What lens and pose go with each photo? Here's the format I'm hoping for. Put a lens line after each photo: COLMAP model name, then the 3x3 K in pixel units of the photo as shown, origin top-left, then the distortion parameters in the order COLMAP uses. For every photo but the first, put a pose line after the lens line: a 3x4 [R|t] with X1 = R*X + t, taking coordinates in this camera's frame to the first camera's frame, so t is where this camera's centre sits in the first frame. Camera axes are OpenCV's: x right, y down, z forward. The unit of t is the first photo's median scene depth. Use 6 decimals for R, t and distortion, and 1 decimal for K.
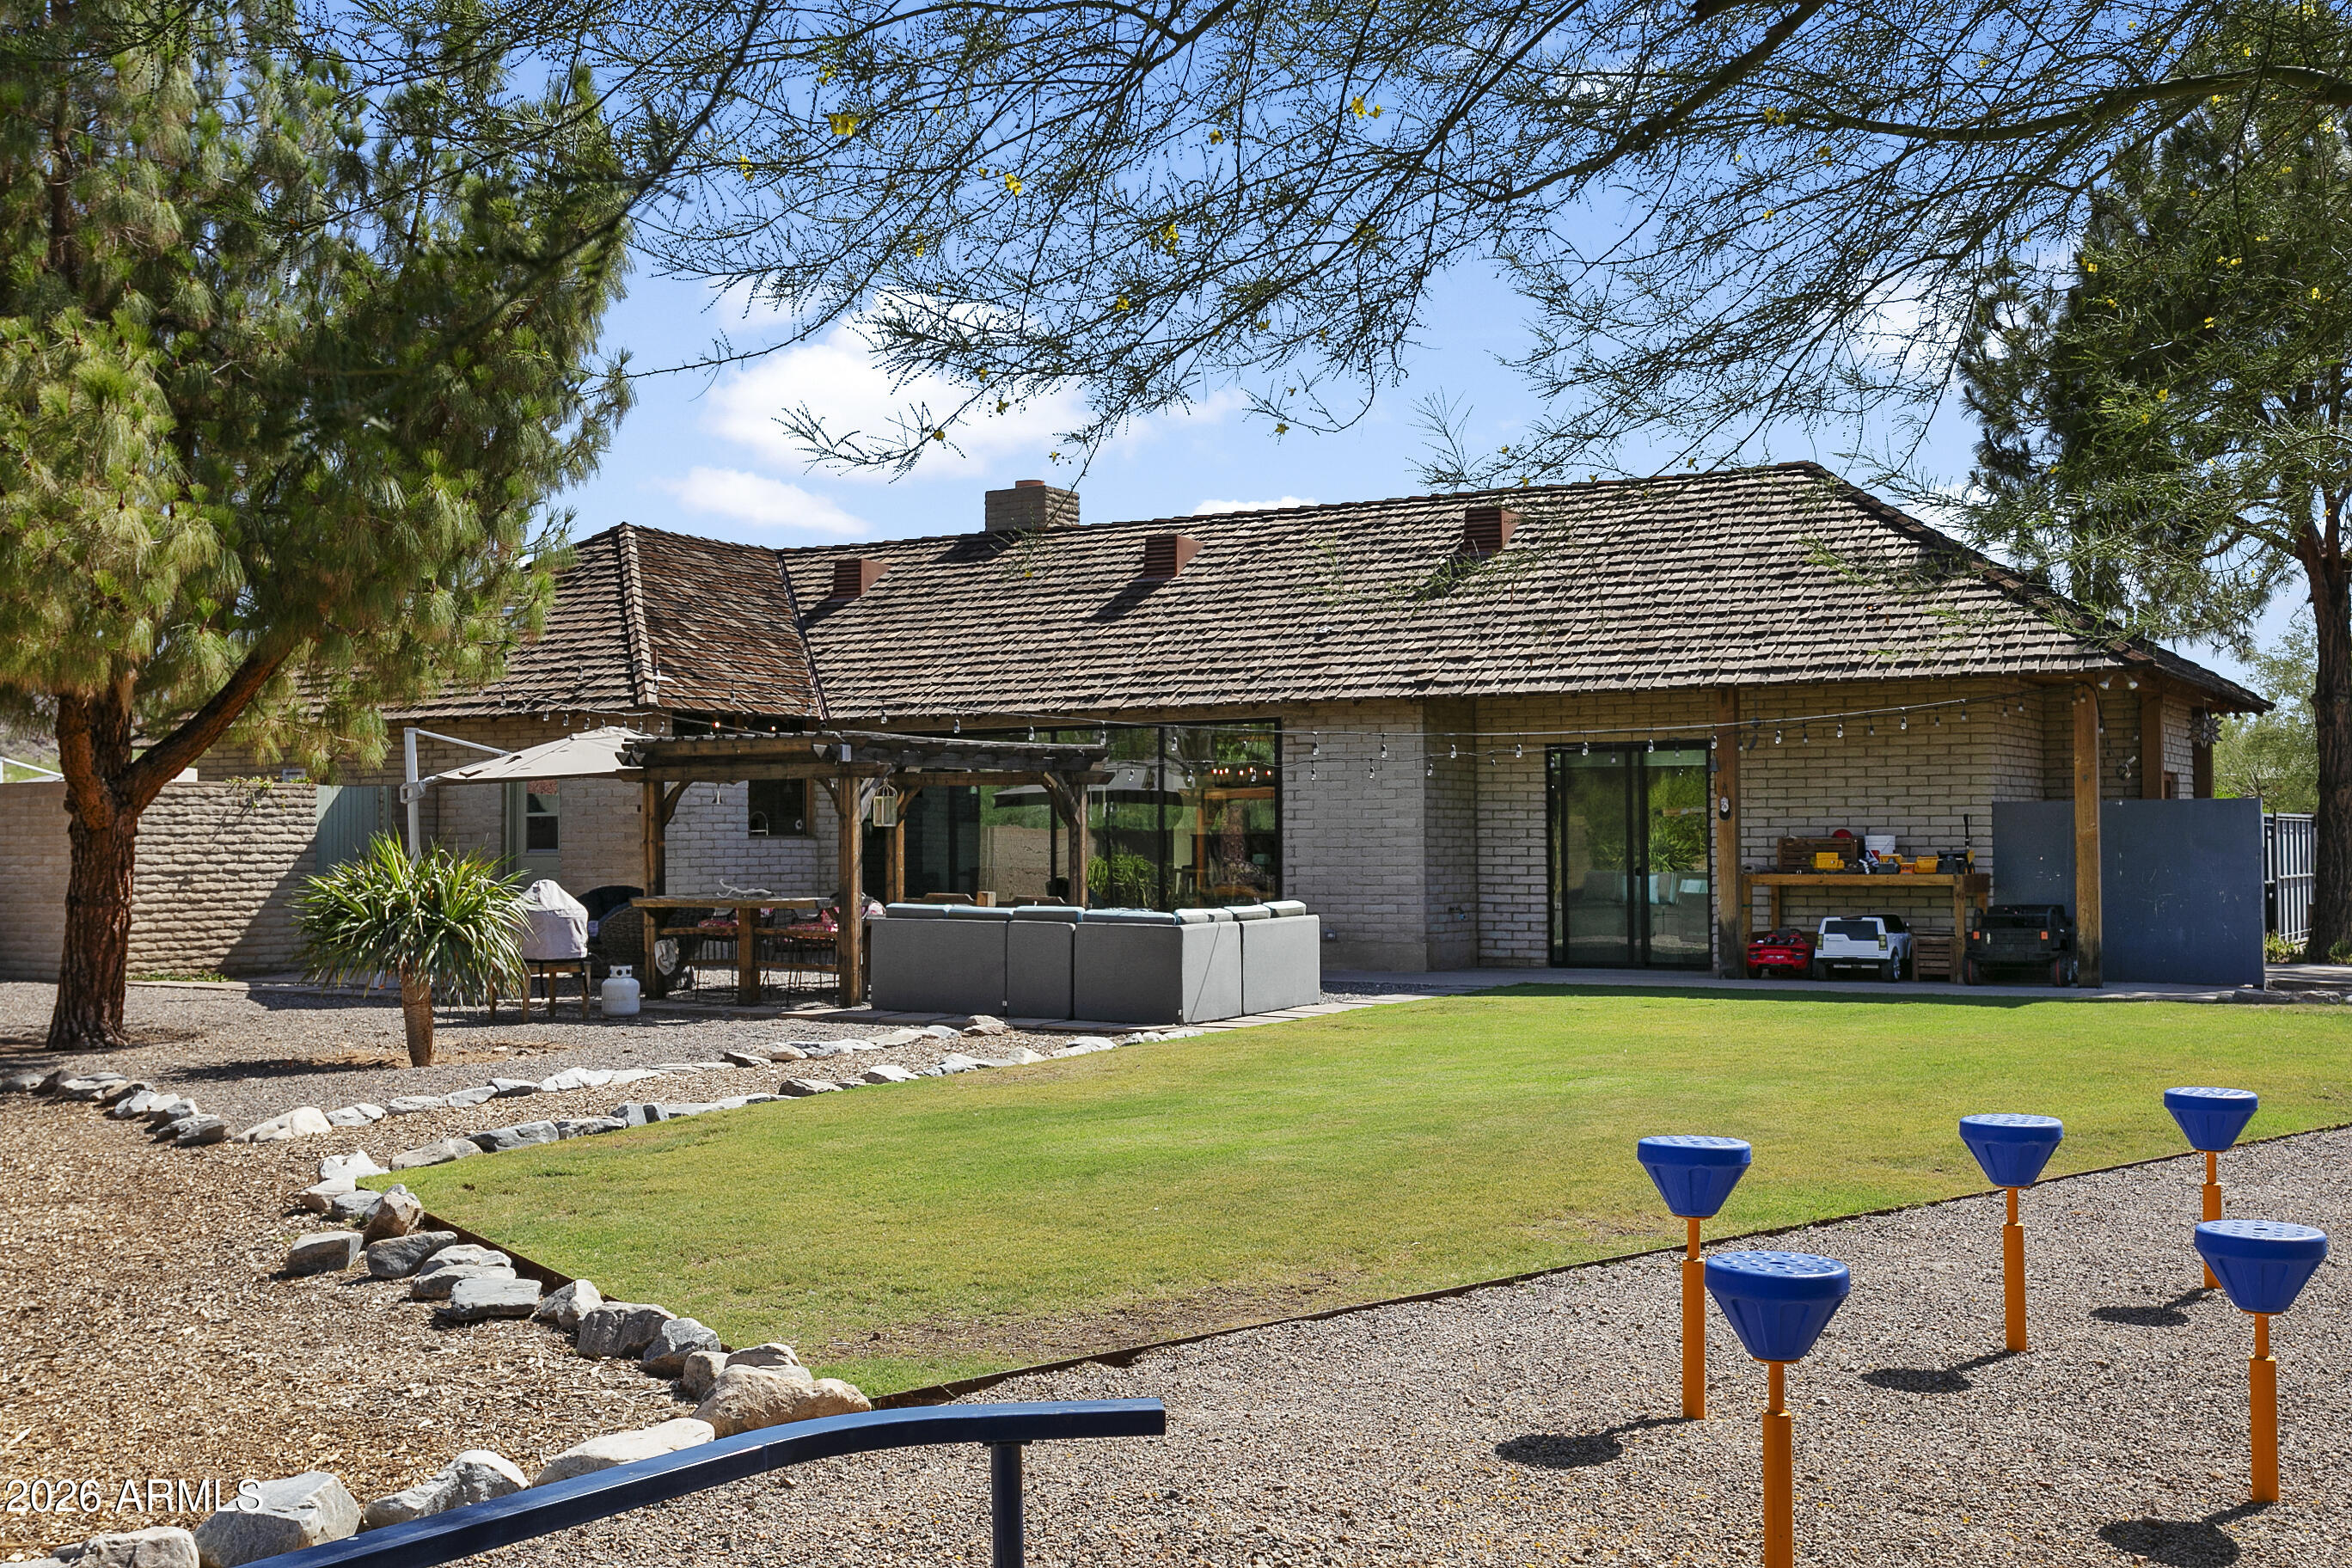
lens RADIAL K [[2555.8, 0, 1173.2], [0, 2555.8, 792.0], [0, 0, 1]] dist [0.054109, 0.000000]
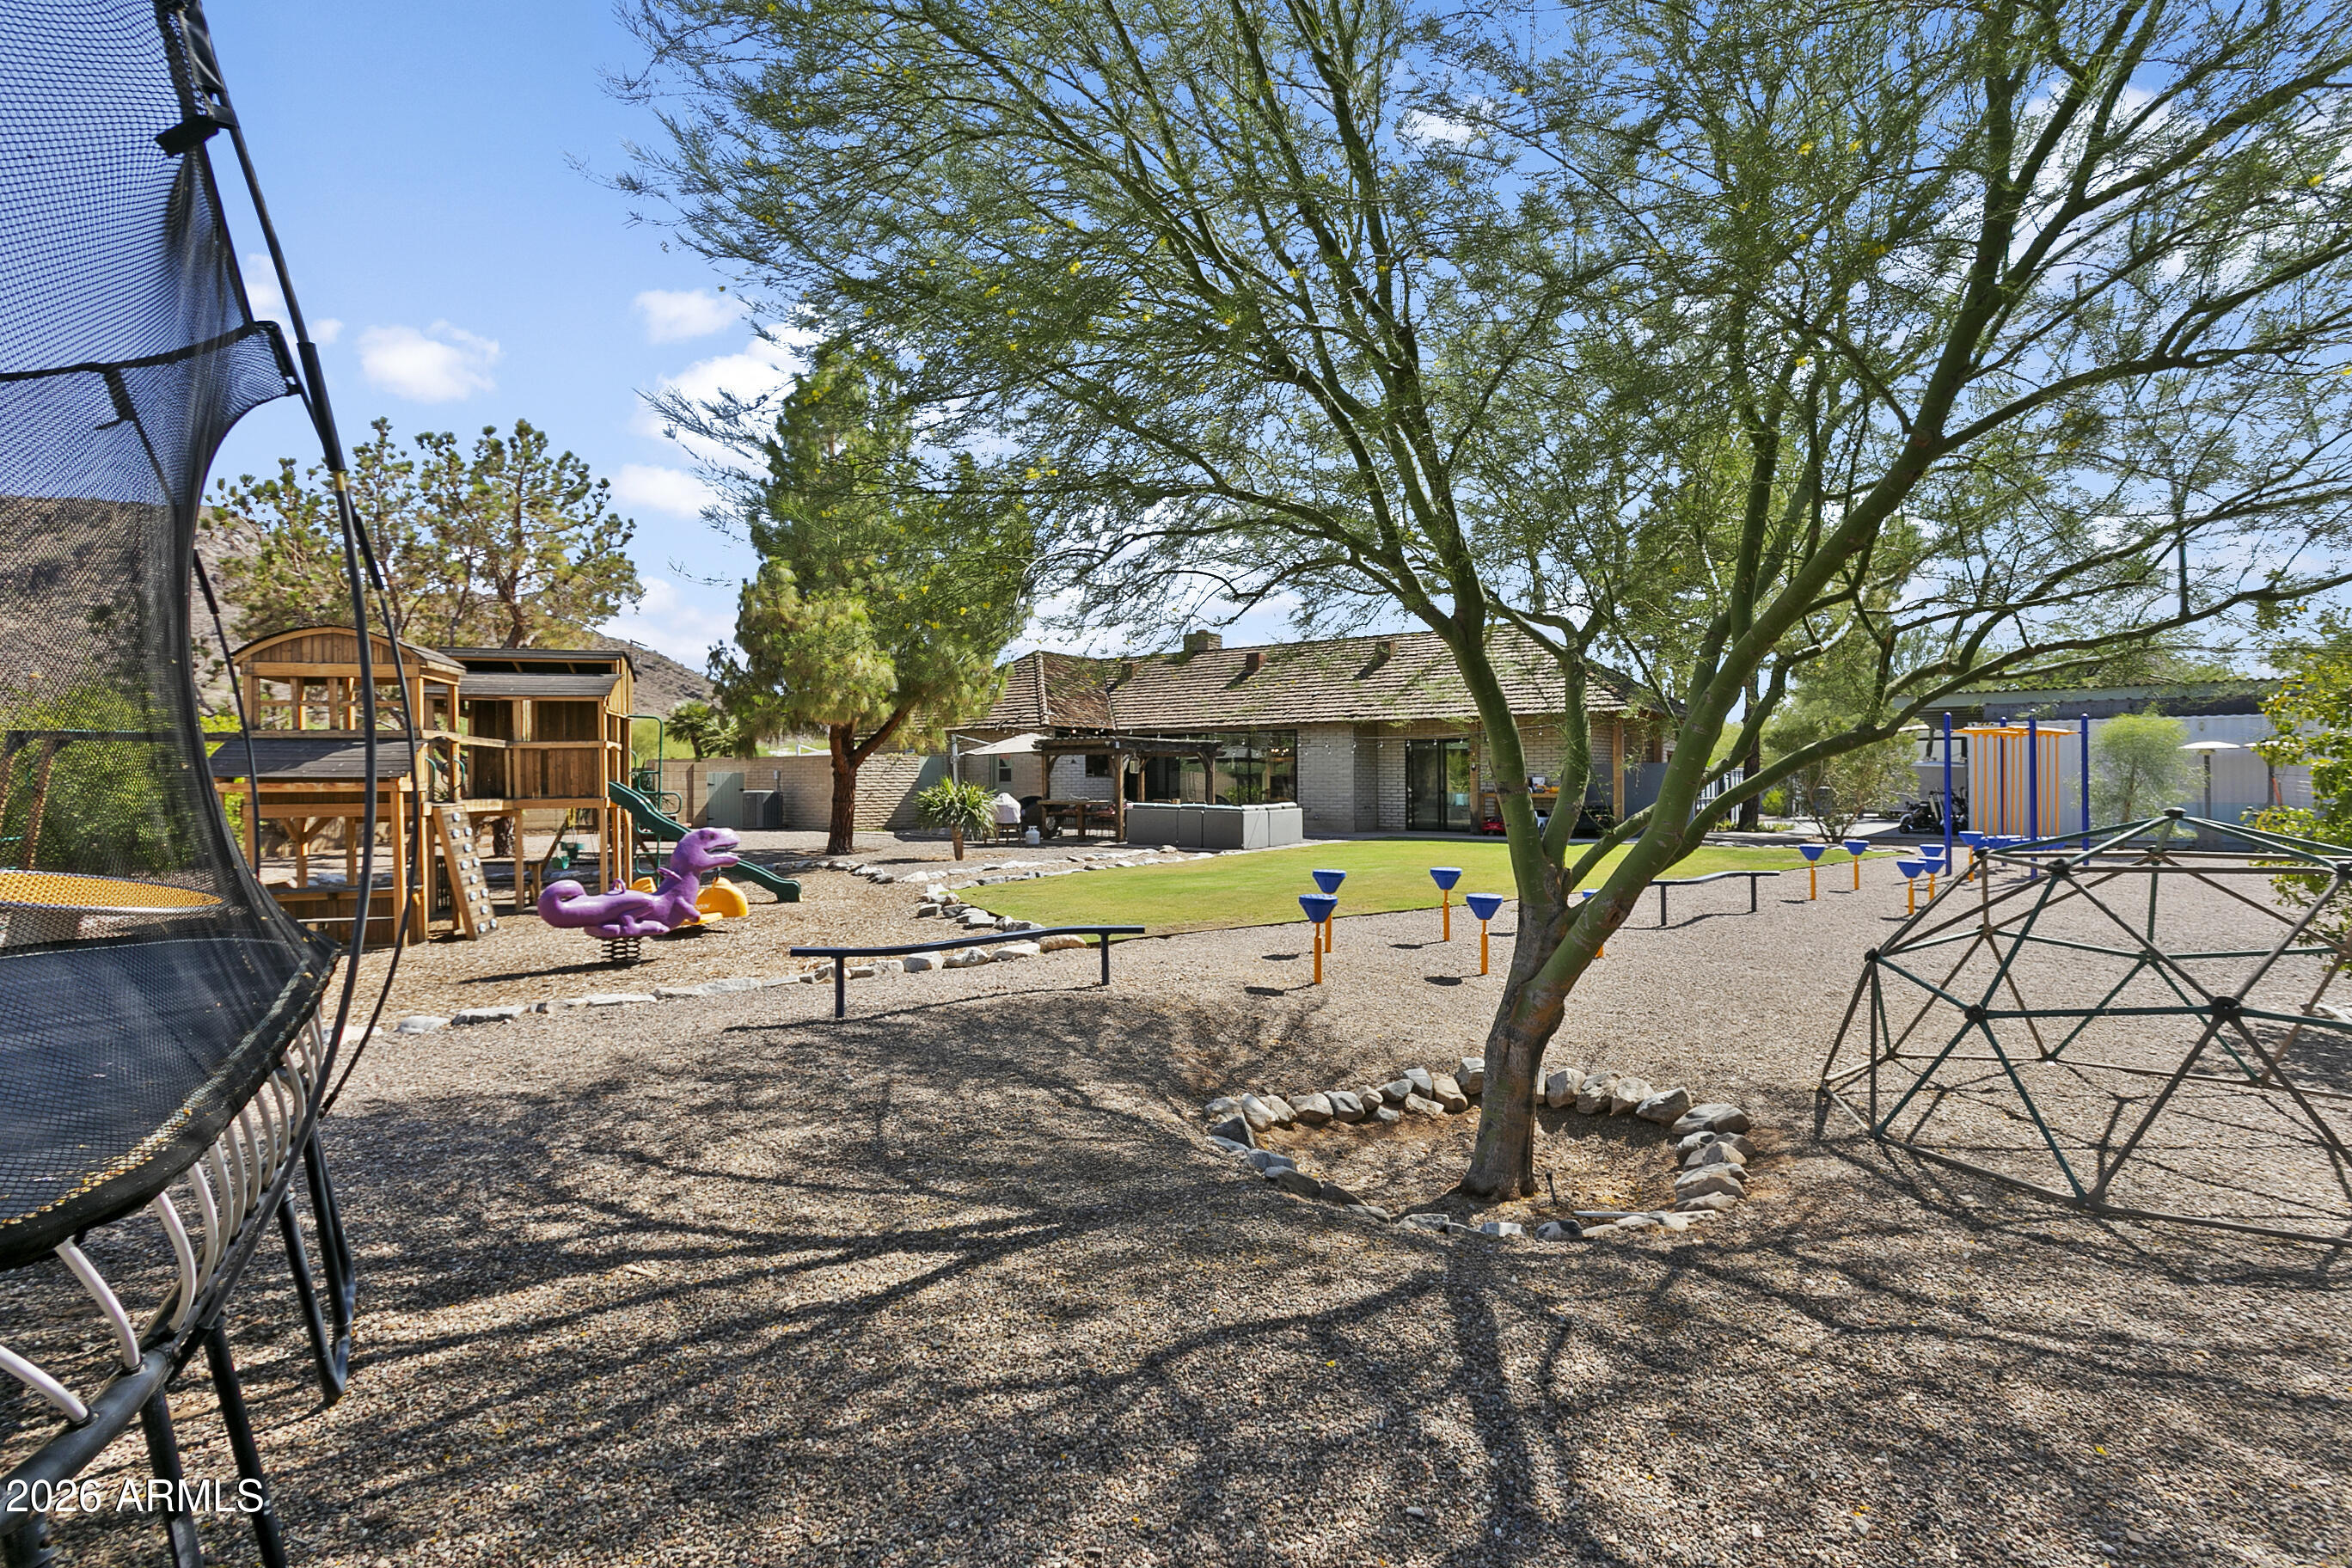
lens RADIAL K [[1160.8, 0, 1179.4], [0, 1160.8, 775.8], [0, 0, 1]] dist [-0.000515, 0.000000]
pose [[0.995271, 0.001314, -0.097127, 0.047058], [0.000357, 0.999852, 0.017183, -0.003926], [0.097135, -0.017136, 0.995124, -0.159779]]
